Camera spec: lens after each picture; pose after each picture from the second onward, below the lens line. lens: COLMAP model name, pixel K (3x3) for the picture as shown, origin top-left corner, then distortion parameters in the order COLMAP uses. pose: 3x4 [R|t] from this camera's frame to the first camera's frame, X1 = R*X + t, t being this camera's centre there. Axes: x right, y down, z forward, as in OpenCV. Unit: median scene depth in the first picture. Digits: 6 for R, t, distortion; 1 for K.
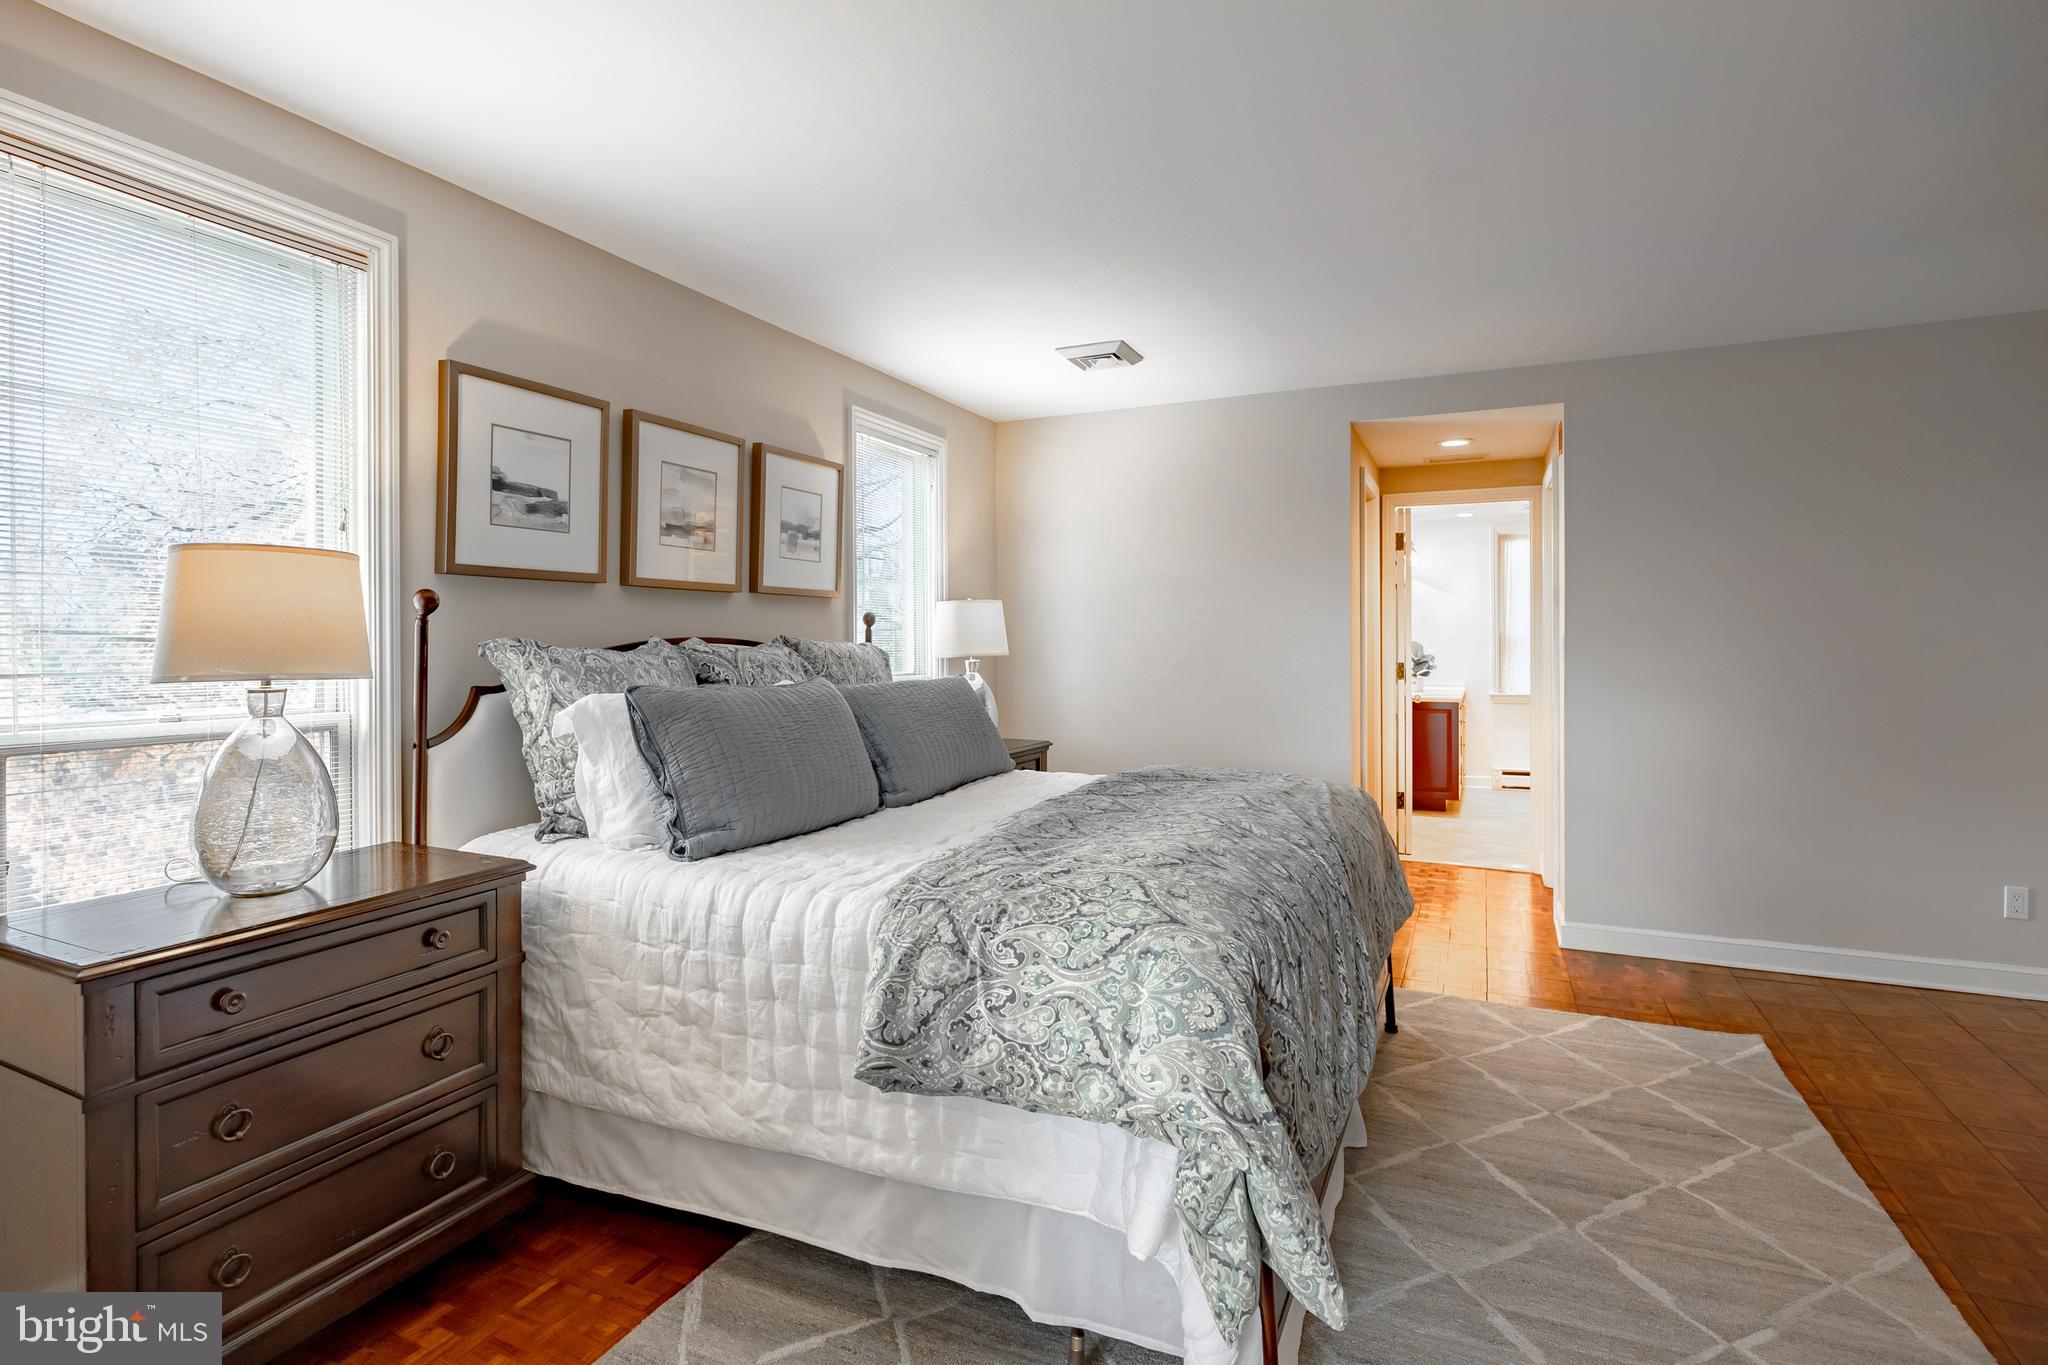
lens RADIAL K [[971.4, 0, 1050.8], [0, 971.4, 641.9], [0, 0, 1]] dist [-0.004535, -0.000283]
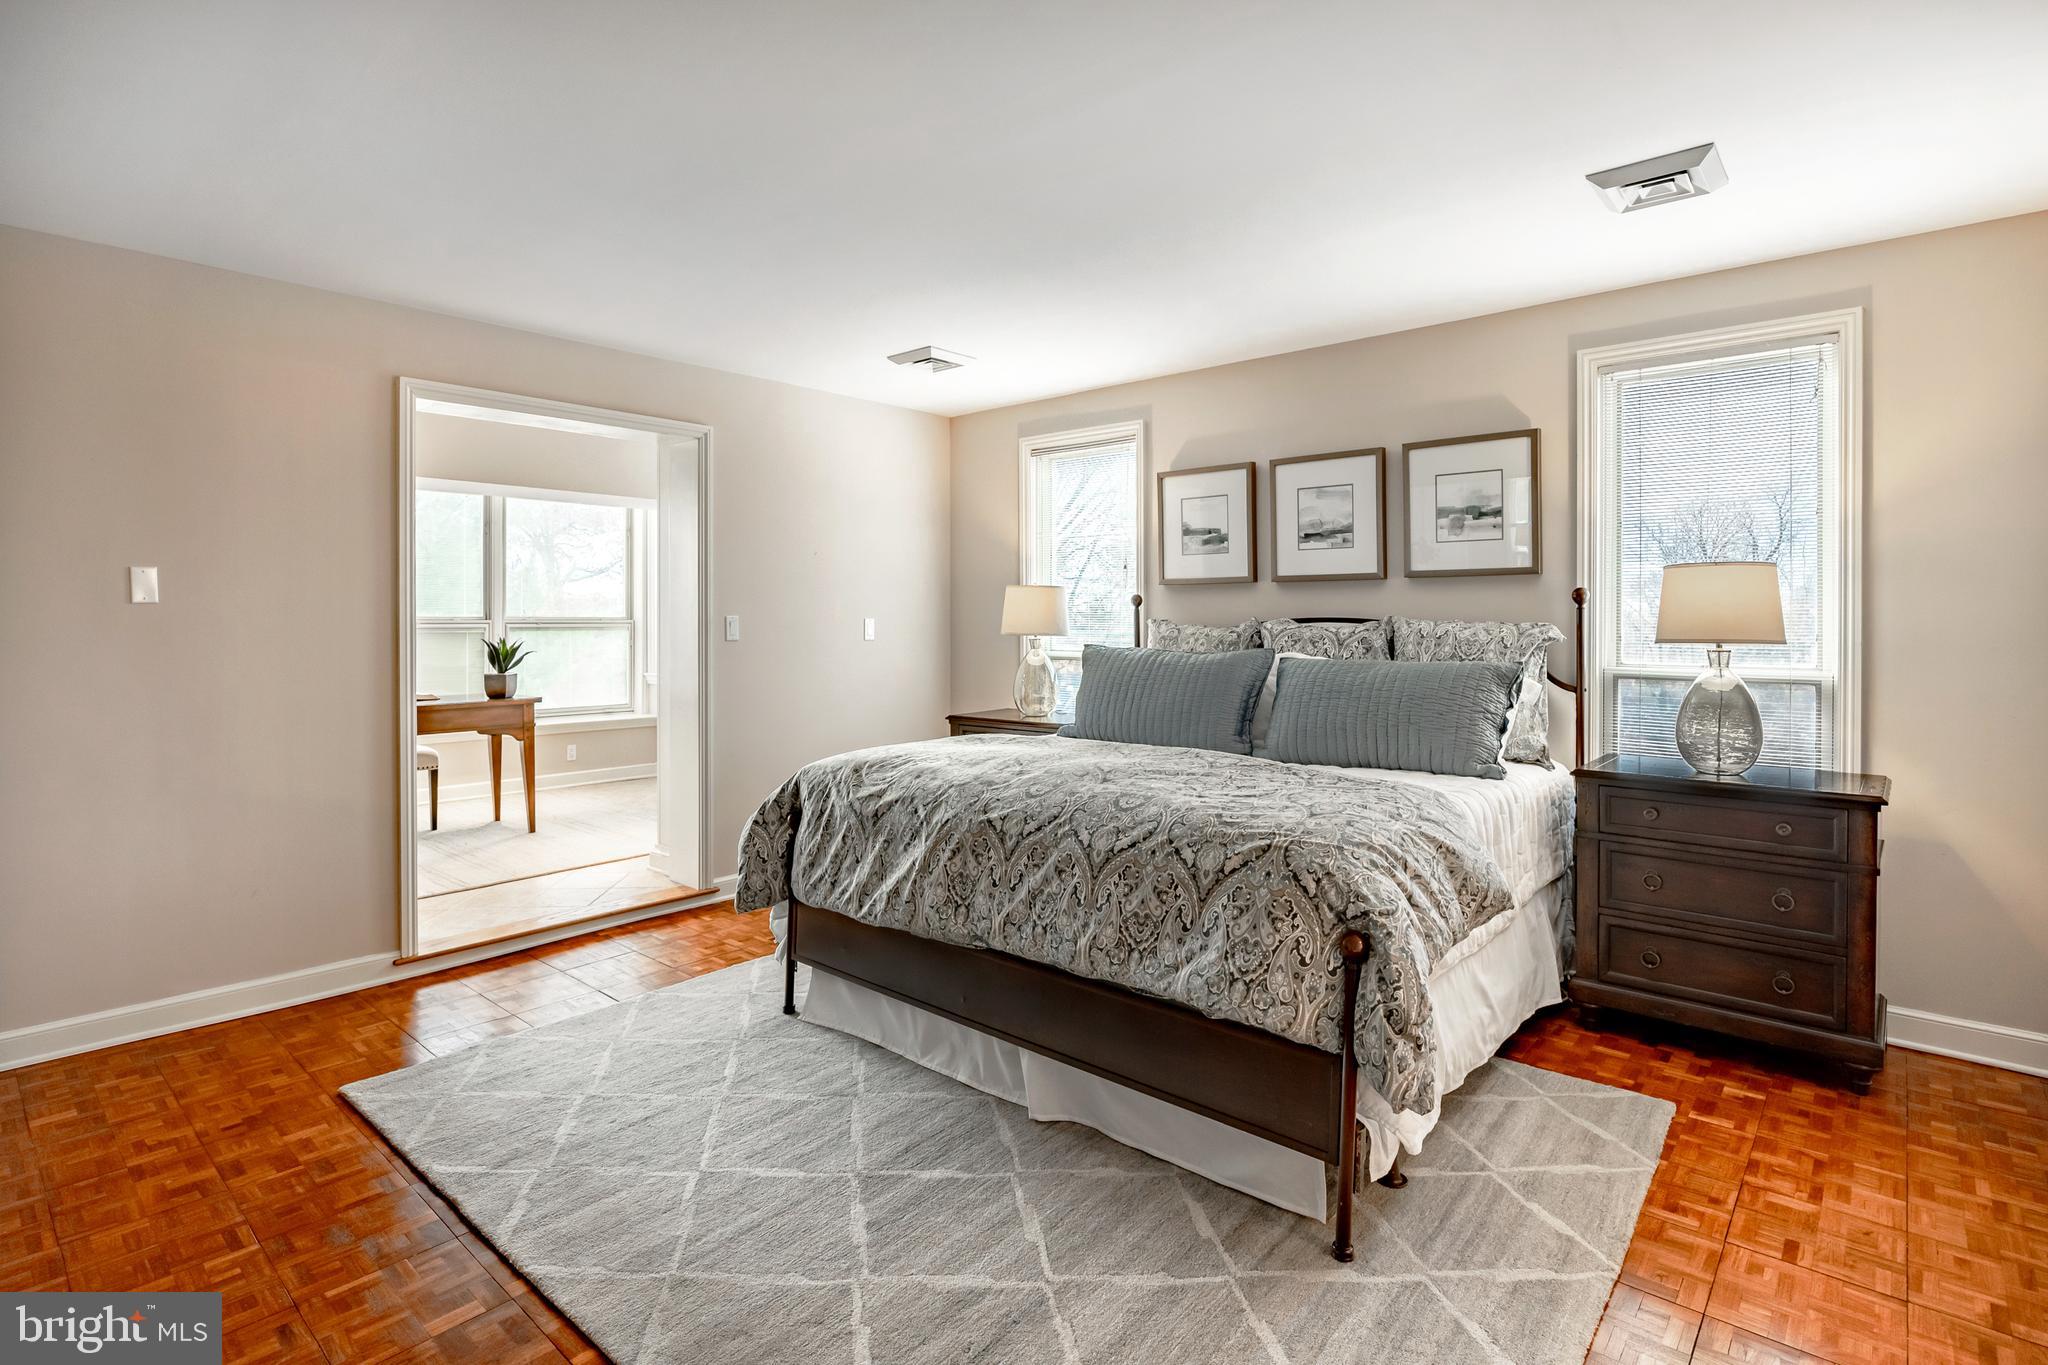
lens RADIAL K [[1030.0, 0, 1052.4], [0, 1030.0, 639.7], [0, 0, 1]] dist [-0.008165, -0.000146]
pose [[-0.276085, 0.028364, -0.960715, 1.101948], [0.003519, 0.999588, 0.028500, -0.016233], [0.961127, 0.004488, -0.276071, 1.075095]]
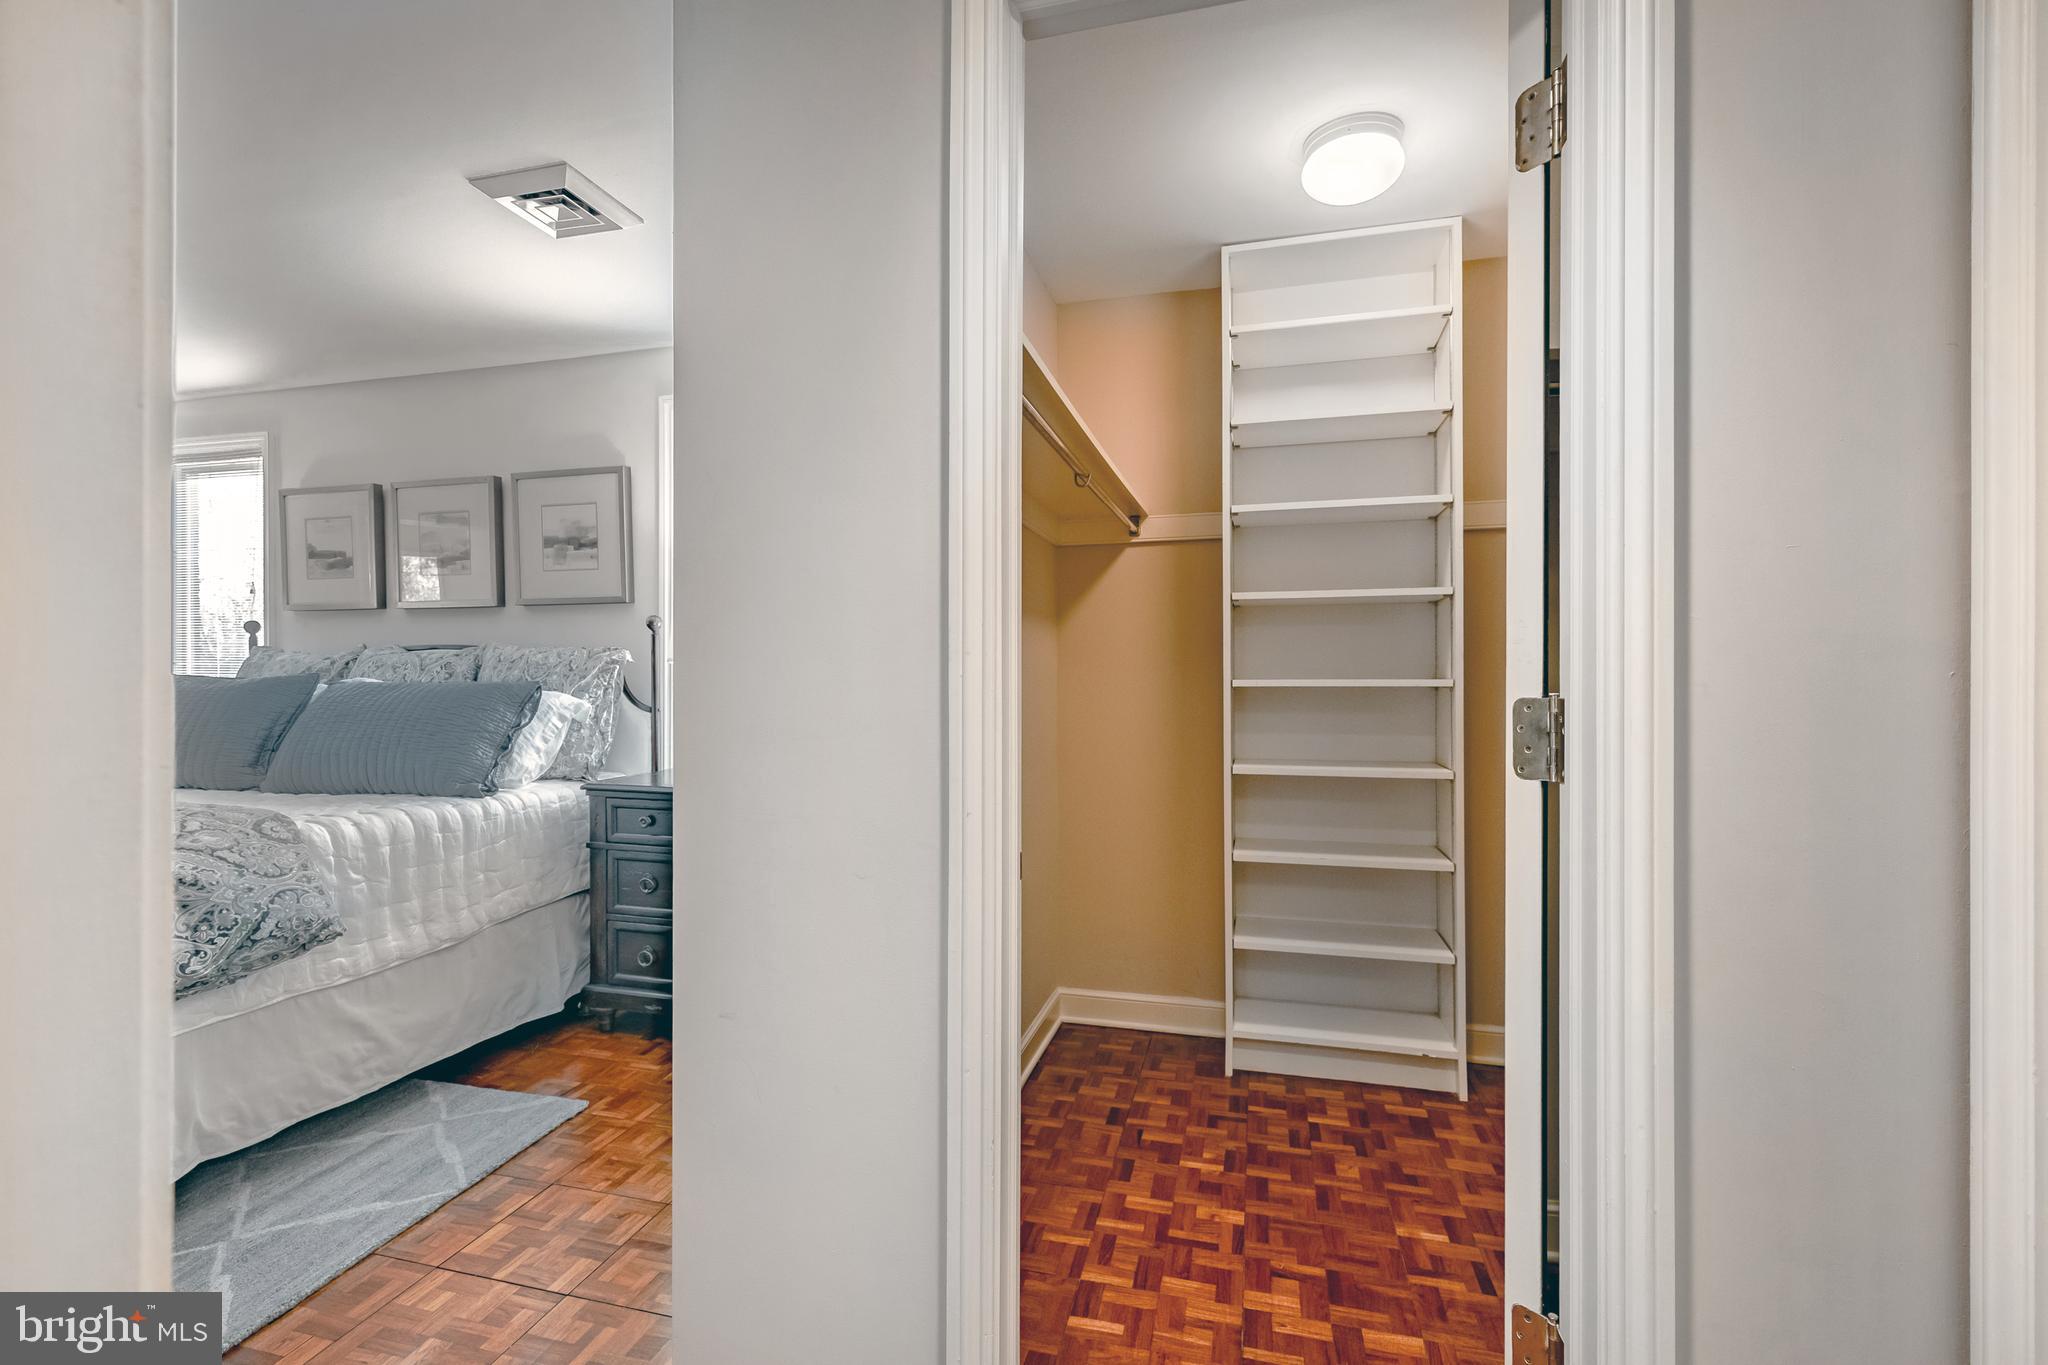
lens RADIAL K [[865.0, 0, 1048.5], [0, 865.0, 677.5], [0, 0, 1]] dist [0.012781, -0.000254]
pose [[0.172443, 0.010957, -0.984959, 0.936904], [0.000390, 0.999937, 0.011192, 0.027119], [0.985019, -0.002314, 0.172428, 1.655043]]
